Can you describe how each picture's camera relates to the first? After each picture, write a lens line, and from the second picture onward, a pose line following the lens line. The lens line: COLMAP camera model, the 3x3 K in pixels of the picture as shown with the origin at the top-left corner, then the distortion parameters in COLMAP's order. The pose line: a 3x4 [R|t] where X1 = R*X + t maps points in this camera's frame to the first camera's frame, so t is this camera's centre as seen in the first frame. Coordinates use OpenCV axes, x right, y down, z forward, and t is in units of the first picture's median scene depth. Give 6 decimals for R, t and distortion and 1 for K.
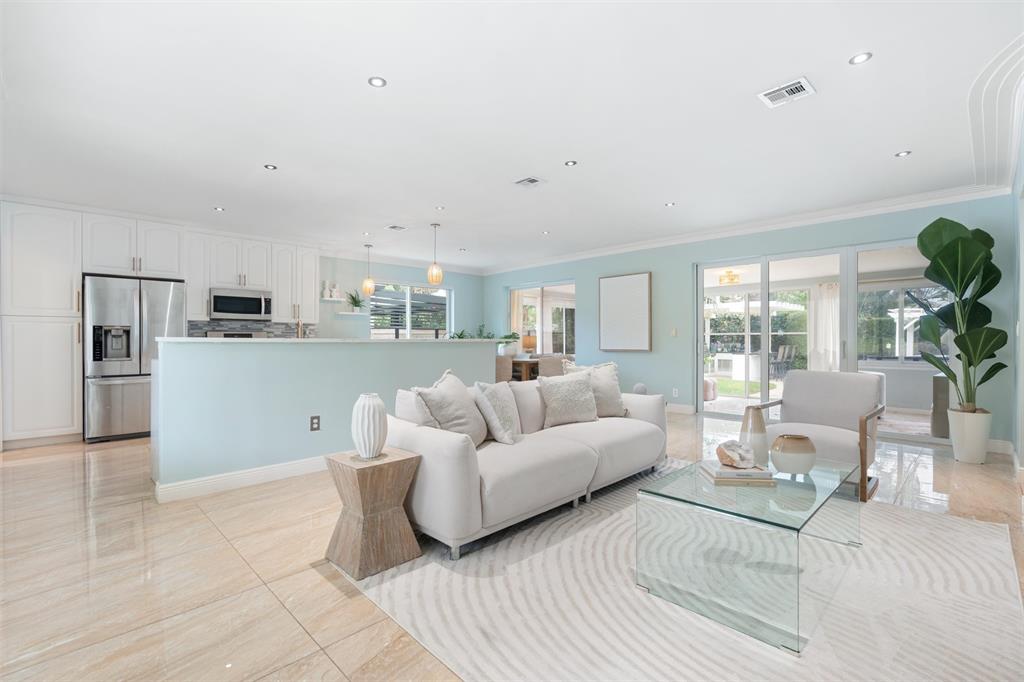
lens RADIAL K [[467.2, 0, 499.3], [0, 467.2, 342.4], [0, 0, 1]] dist [-0.001695, -0.000142]
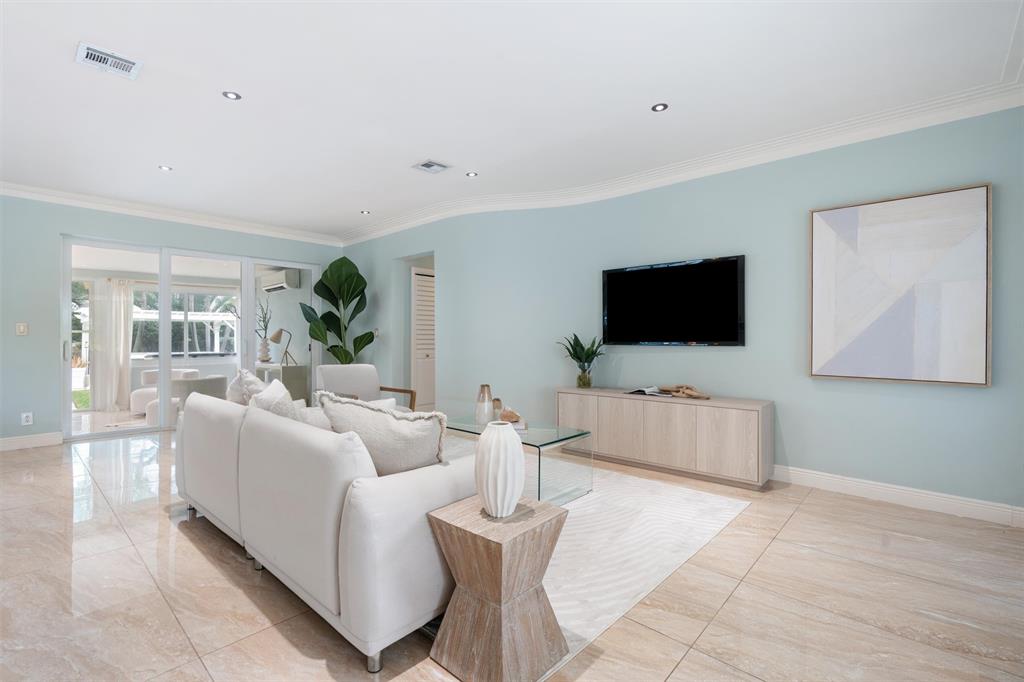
lens RADIAL K [[457.9, 0, 512.0], [0, 457.9, 341.0], [0, 0, 1]] dist [-0.002312, -0.000033]
pose [[-0.067167, -0.005329, 0.997728, -0.425688], [0.005879, 0.999966, 0.005737, -0.004903], [-0.997724, 0.006251, -0.067134, 0.460327]]
